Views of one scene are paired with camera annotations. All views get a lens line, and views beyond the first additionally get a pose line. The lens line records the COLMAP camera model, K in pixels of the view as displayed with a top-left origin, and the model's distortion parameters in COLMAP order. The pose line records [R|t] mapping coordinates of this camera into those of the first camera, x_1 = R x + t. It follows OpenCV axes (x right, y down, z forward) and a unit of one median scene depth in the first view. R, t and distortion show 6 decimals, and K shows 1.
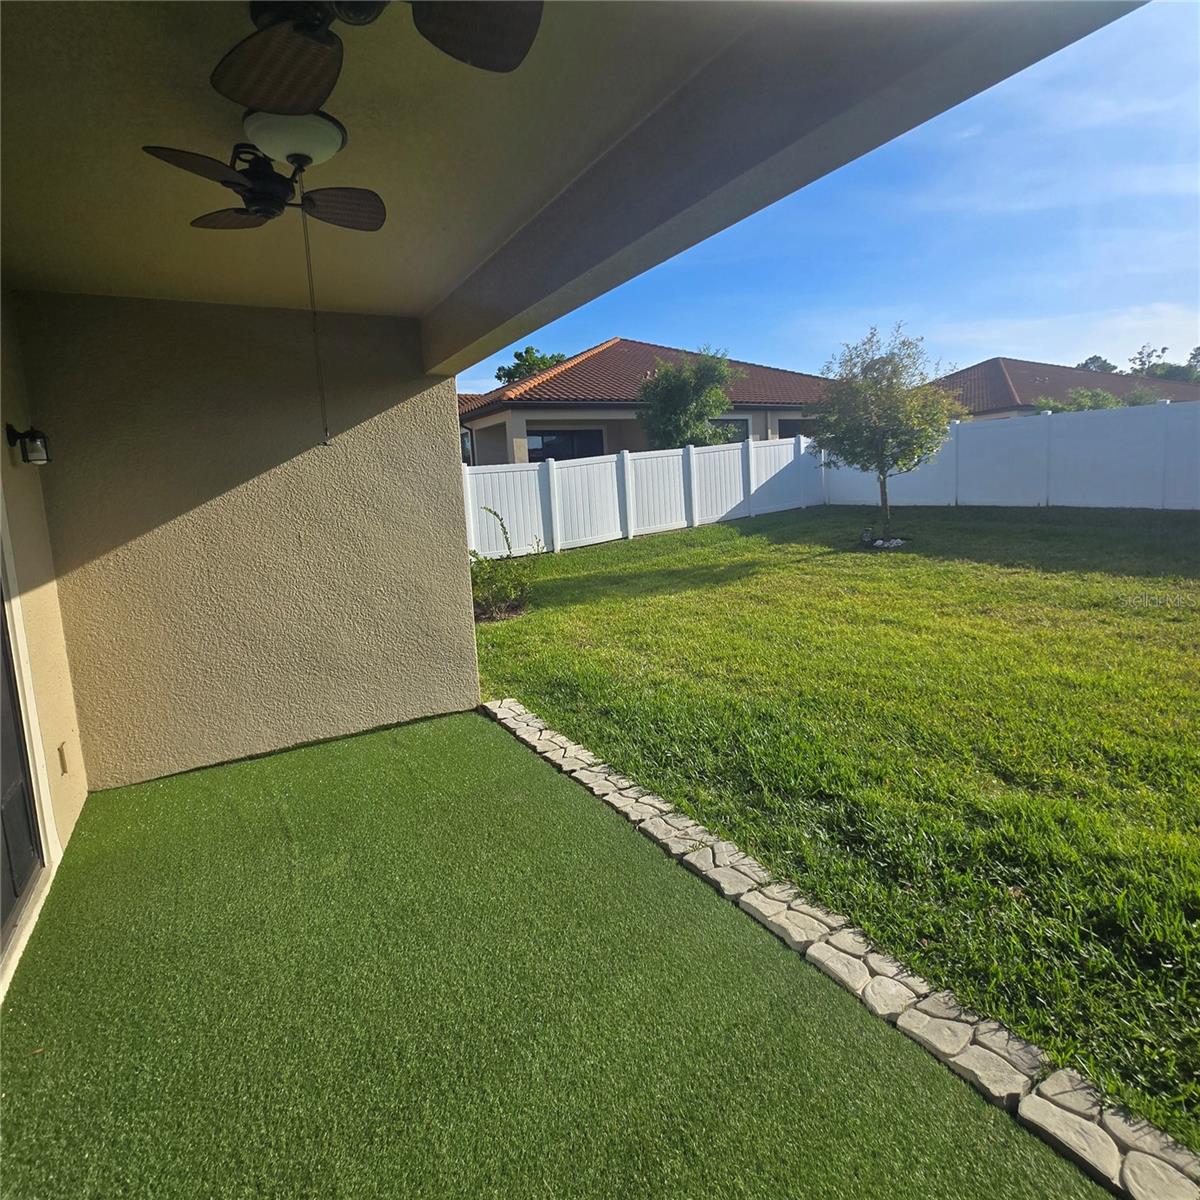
lens RADIAL K [[726.0, 0, 599.2], [0, 726.0, 594.4], [0, 0, 1]] dist [0.001919, -0.004183]
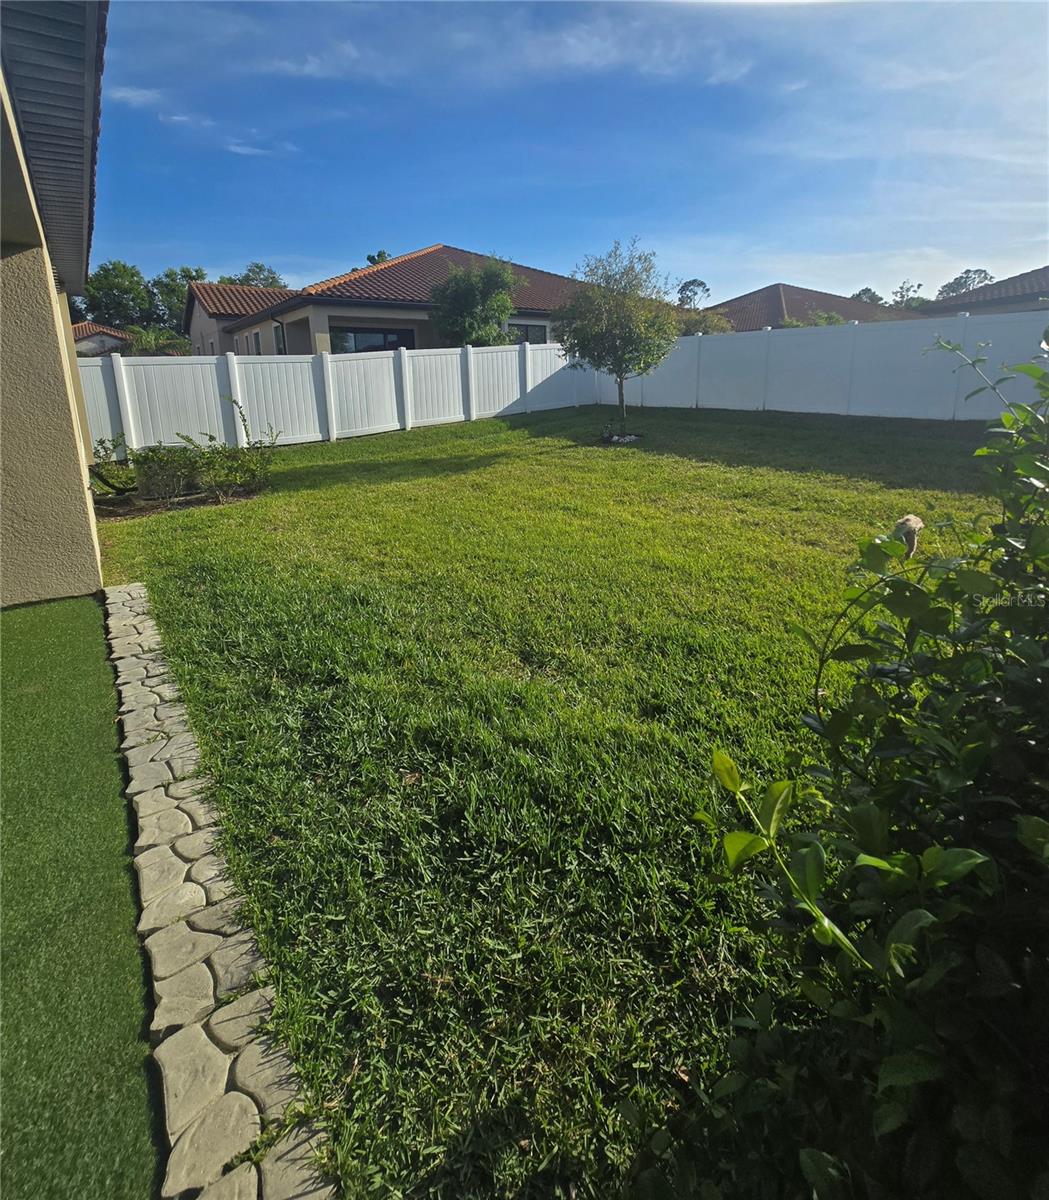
lens RADIAL K [[626.0, 0, 536.4], [0, 626.0, 542.3], [0, 0, 1]] dist [-0.003618, 0.001296]
pose [[0.991504, 0.000348, 0.130074, 0.136839], [-0.013017, 0.995242, 0.096560, -0.001917], [-0.129421, -0.097433, 0.986791, 0.030625]]
